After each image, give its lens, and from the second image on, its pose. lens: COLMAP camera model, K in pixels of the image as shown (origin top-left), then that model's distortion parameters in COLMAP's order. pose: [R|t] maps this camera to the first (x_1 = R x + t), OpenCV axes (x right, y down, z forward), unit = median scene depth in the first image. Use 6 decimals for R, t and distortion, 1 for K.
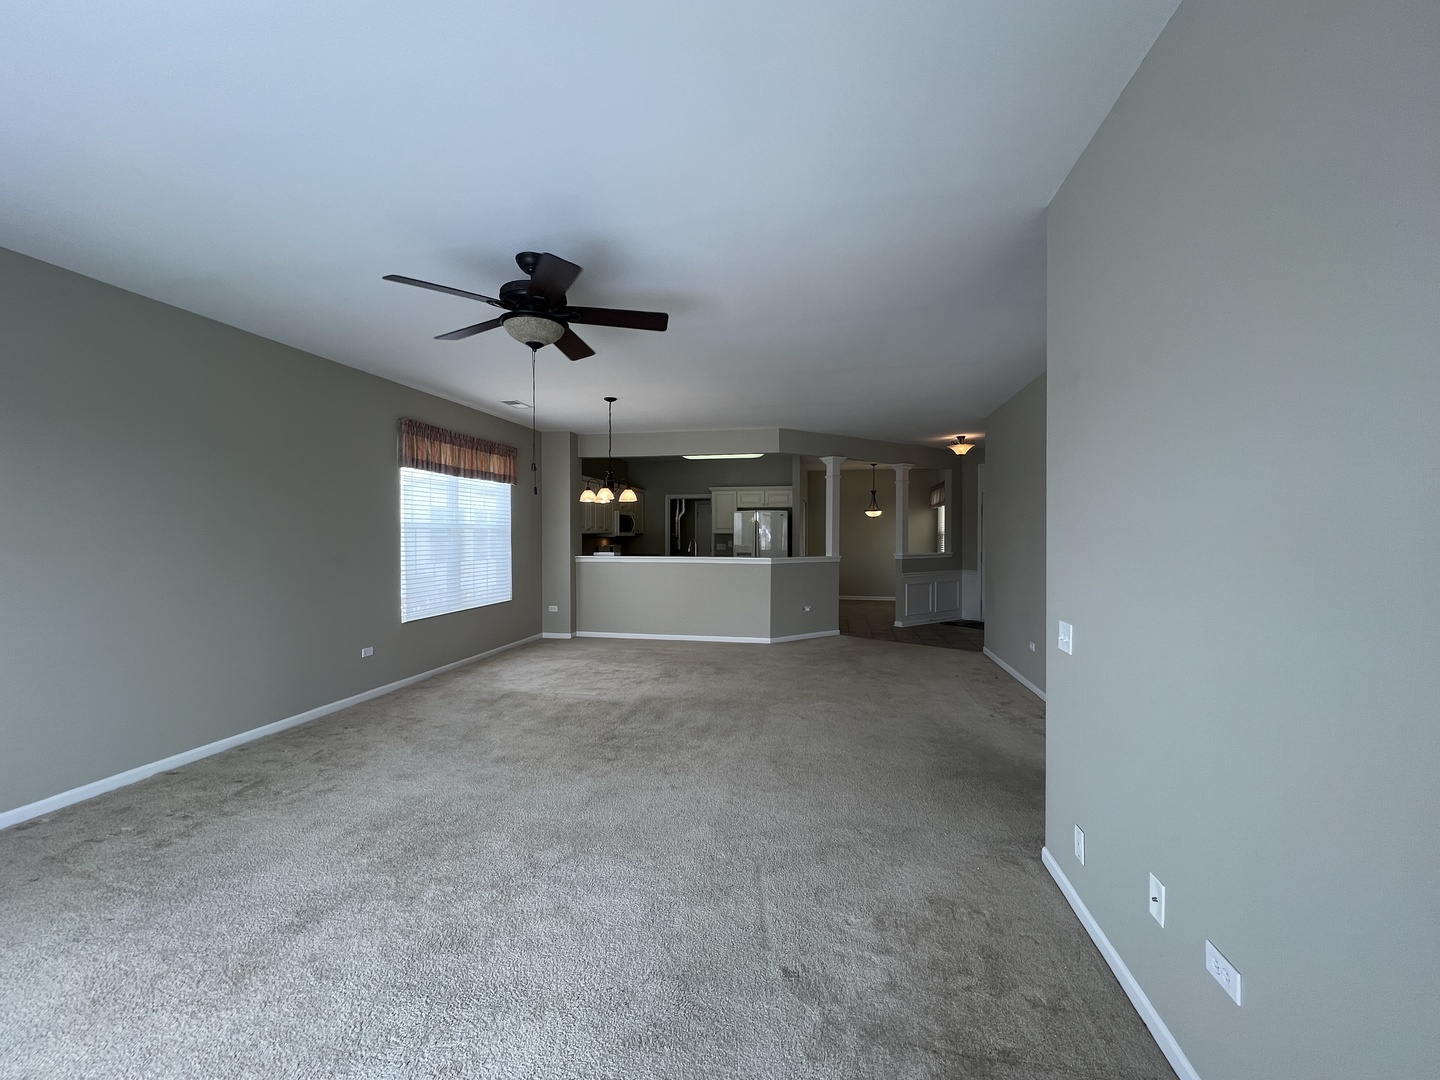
lens RADIAL K [[585.1, 0, 722.1], [0, 585.1, 536.2], [0, 0, 1]] dist [0.000059, -0.000594]
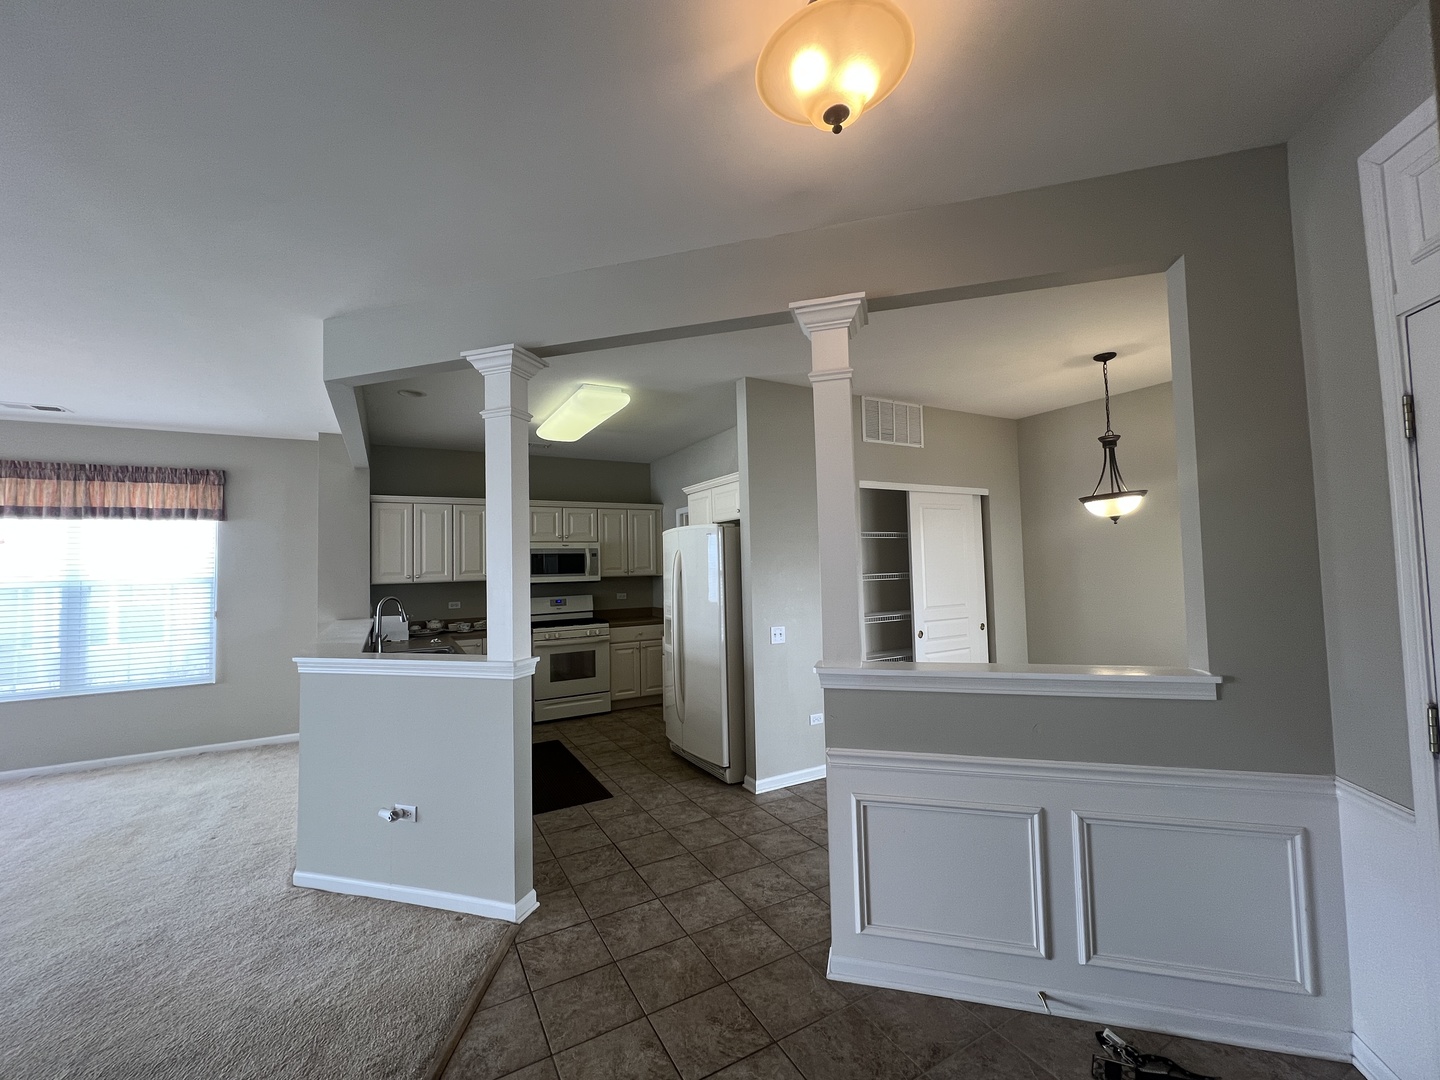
lens RADIAL K [[585.1, 0, 718.0], [0, 585.1, 539.1], [0, 0, 1]] dist [0.000059, -0.000594]
pose [[0.644079, -0.054503, -0.763014, 0.620324], [0.021973, 0.998365, -0.052767, -0.015294], [0.764643, 0.017221, 0.644224, 1.069131]]
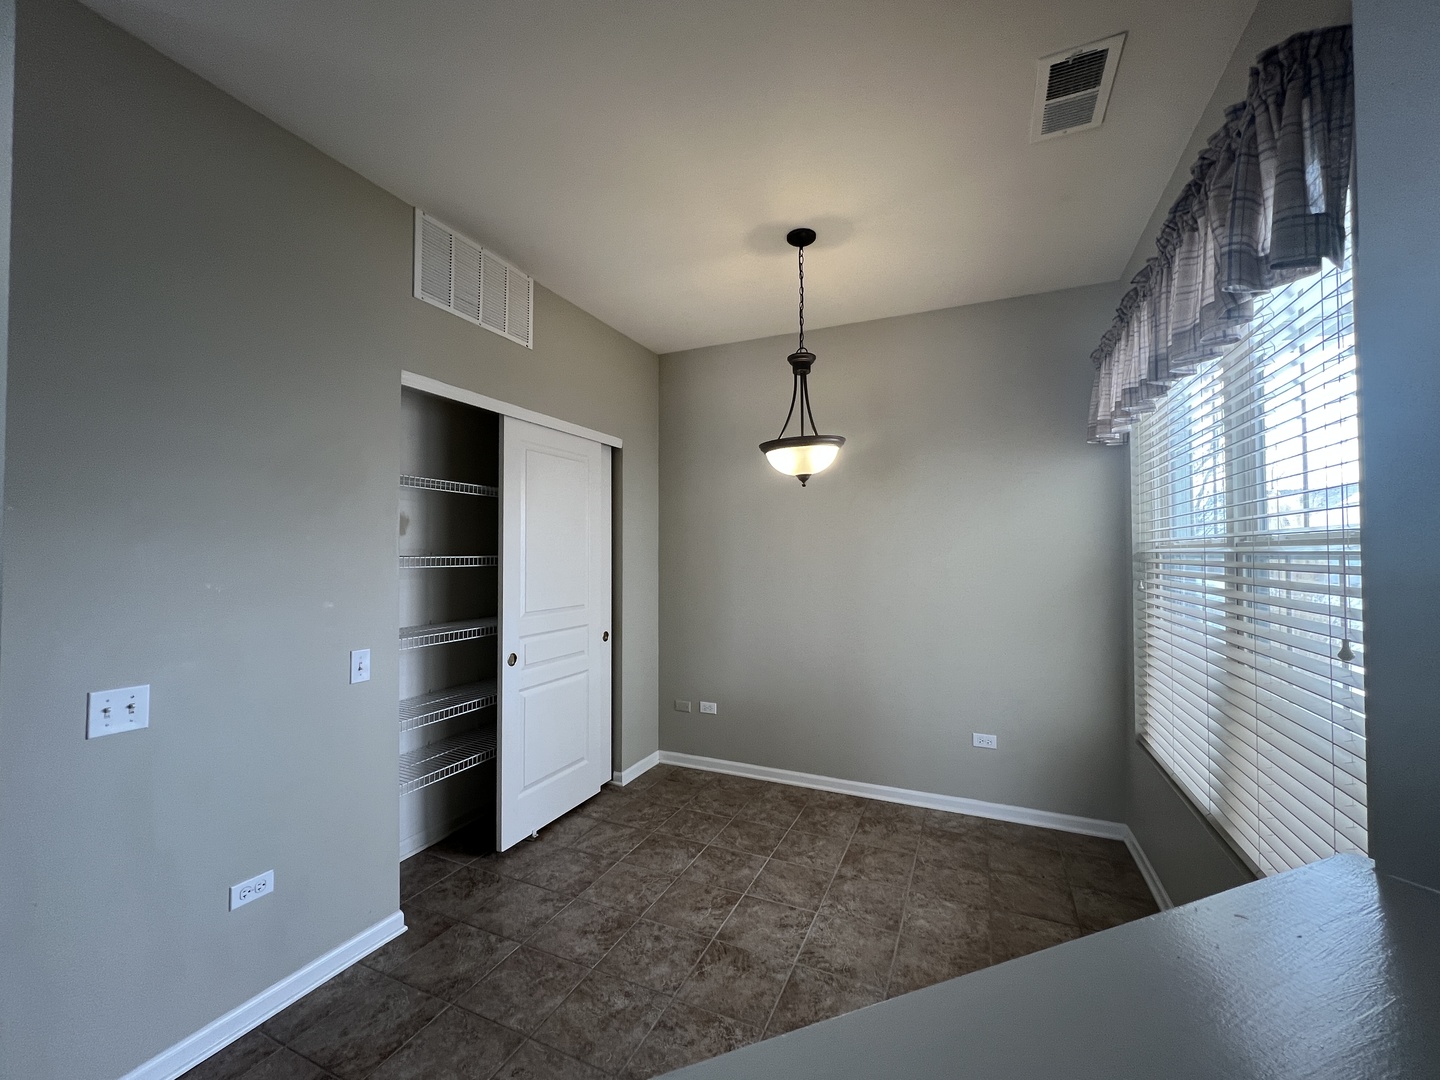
lens RADIAL K [[585.1, 0, 715.0], [0, 585.1, 539.9], [0, 0, 1]] dist [0.000059, -0.000594]
pose [[0.972319, -0.009663, -0.233458, 0.473178], [0.003081, 0.999588, -0.028541, -0.005590], [0.233638, 0.027031, 0.971948, 1.335750]]
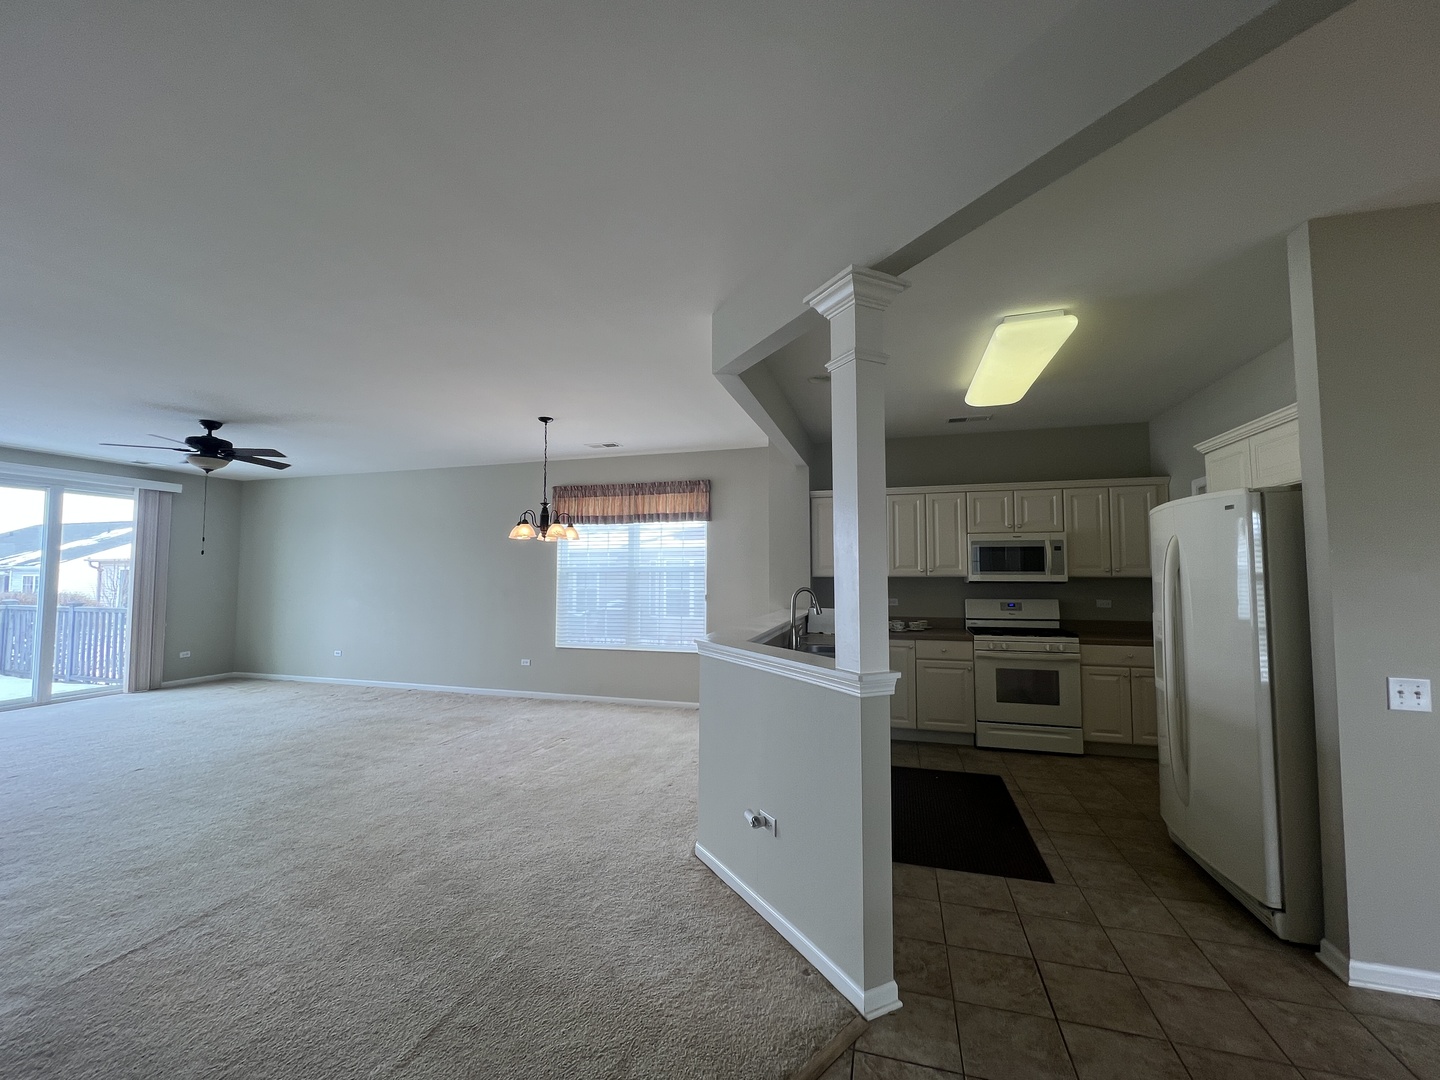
lens RADIAL K [[585.1, 0, 716.6], [0, 585.1, 540.7], [0, 0, 1]] dist [0.000059, -0.000594]
pose [[-0.098173, -0.058427, -0.993453, 0.544837], [-0.005144, 0.998291, -0.058204, -0.008481], [0.995156, -0.000604, -0.098305, 1.169890]]
